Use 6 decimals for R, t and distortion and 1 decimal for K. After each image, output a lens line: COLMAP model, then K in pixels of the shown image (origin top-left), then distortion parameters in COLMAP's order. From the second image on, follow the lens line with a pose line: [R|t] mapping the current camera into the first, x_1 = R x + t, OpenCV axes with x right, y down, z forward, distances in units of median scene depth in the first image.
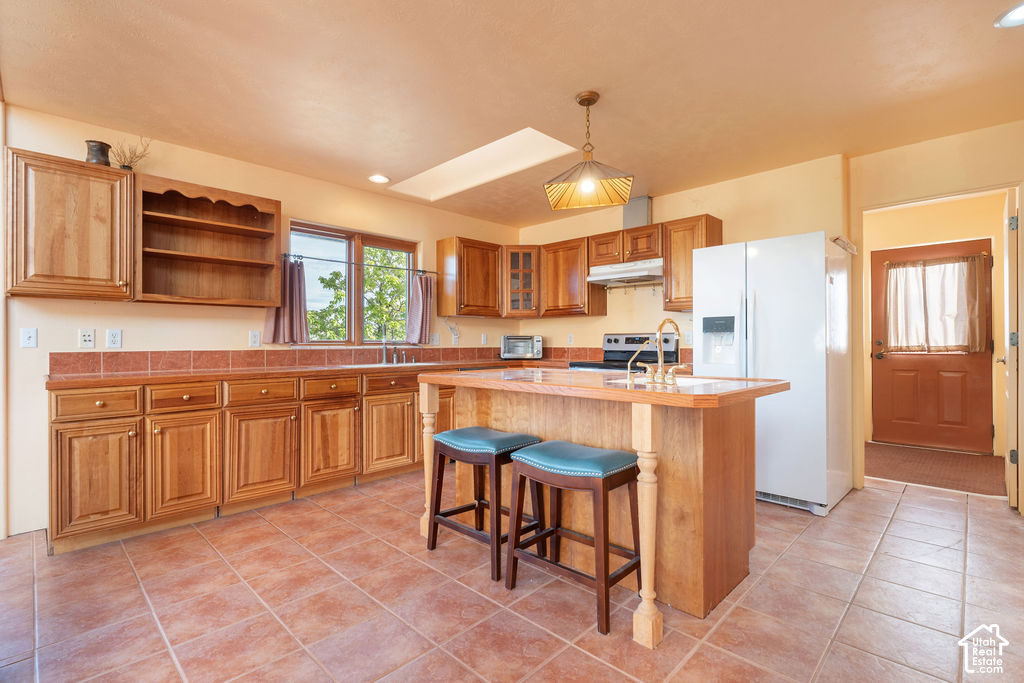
lens RADIAL K [[476.0, 0, 513.8], [0, 476.0, 332.3], [0, 0, 1]] dist [0.001999, 0.000827]
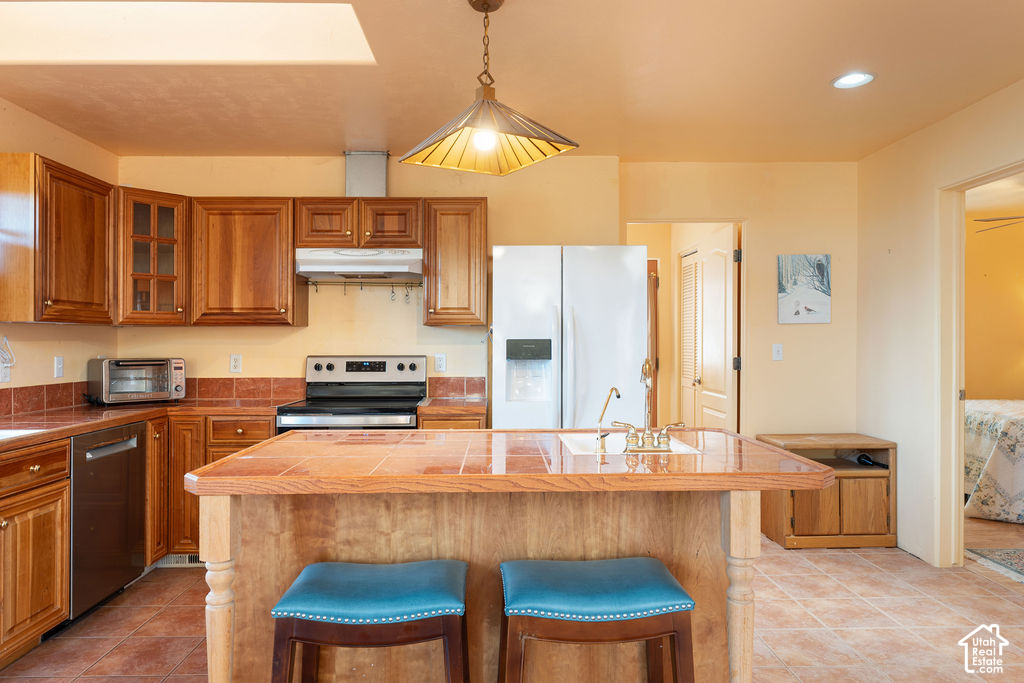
lens RADIAL K [[662.4, 0, 498.3], [0, 662.4, 333.6], [0, 0, 1]] dist [-0.003069, 0.000275]
pose [[0.710143, 0.010747, 0.703975, -0.254772], [-0.013136, 0.999912, -0.002013, -0.028359], [-0.703935, -0.007818, 0.710222, 0.210494]]
